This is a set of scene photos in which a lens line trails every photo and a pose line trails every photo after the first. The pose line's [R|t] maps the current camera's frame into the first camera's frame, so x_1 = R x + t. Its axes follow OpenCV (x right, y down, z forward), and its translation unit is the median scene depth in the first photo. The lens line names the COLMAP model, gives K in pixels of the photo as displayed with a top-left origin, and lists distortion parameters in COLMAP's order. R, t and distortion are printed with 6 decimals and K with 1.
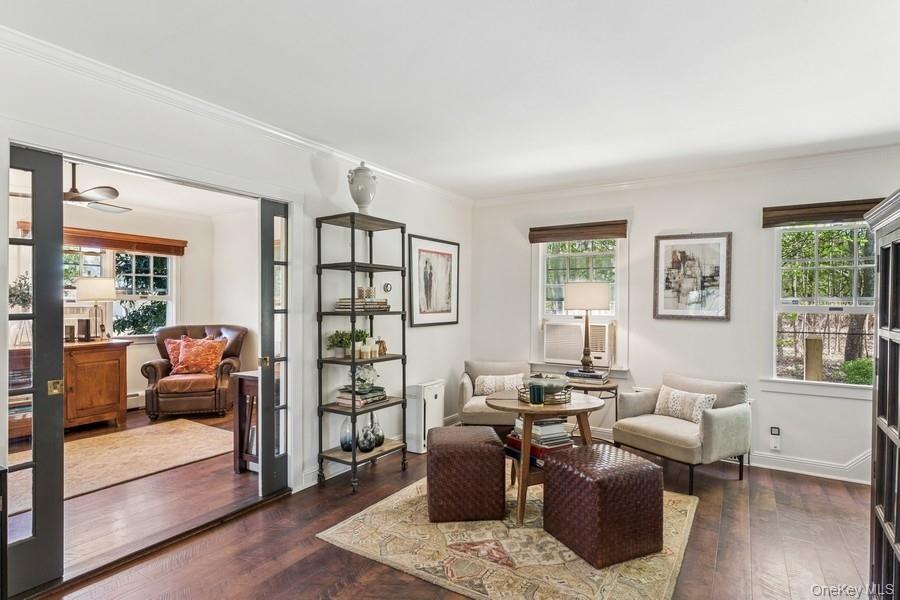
lens RADIAL K [[470.6, 0, 456.2], [0, 470.6, 296.9], [0, 0, 1]] dist [0.001292, -0.000075]
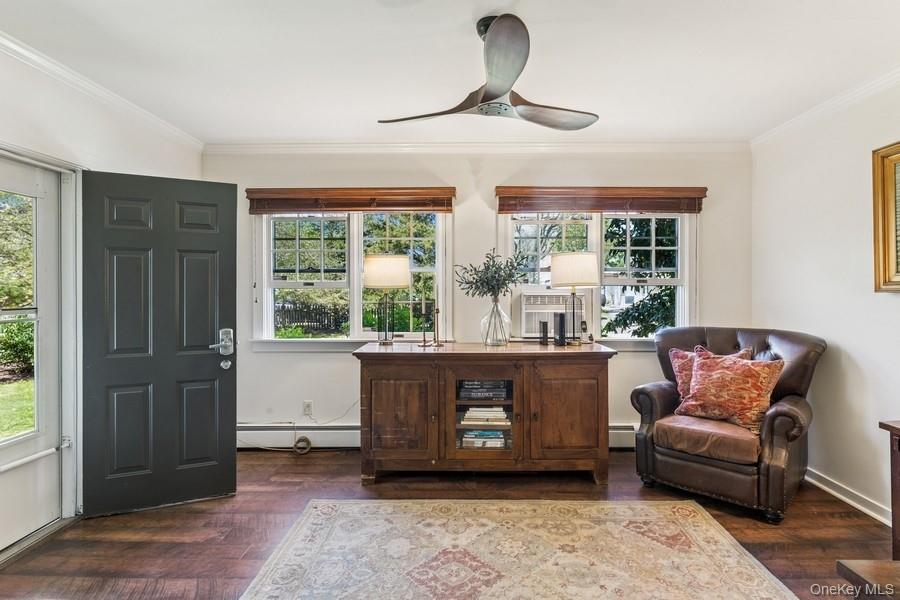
lens RADIAL K [[470.6, 0, 456.2], [0, 470.6, 296.9], [0, 0, 1]] dist [0.001292, -0.000075]
pose [[0.514172, 0.008715, -0.857643, -0.234694], [0.011683, 0.999784, 0.017164, 0.008707], [0.857607, -0.018845, 0.513960, 0.443685]]
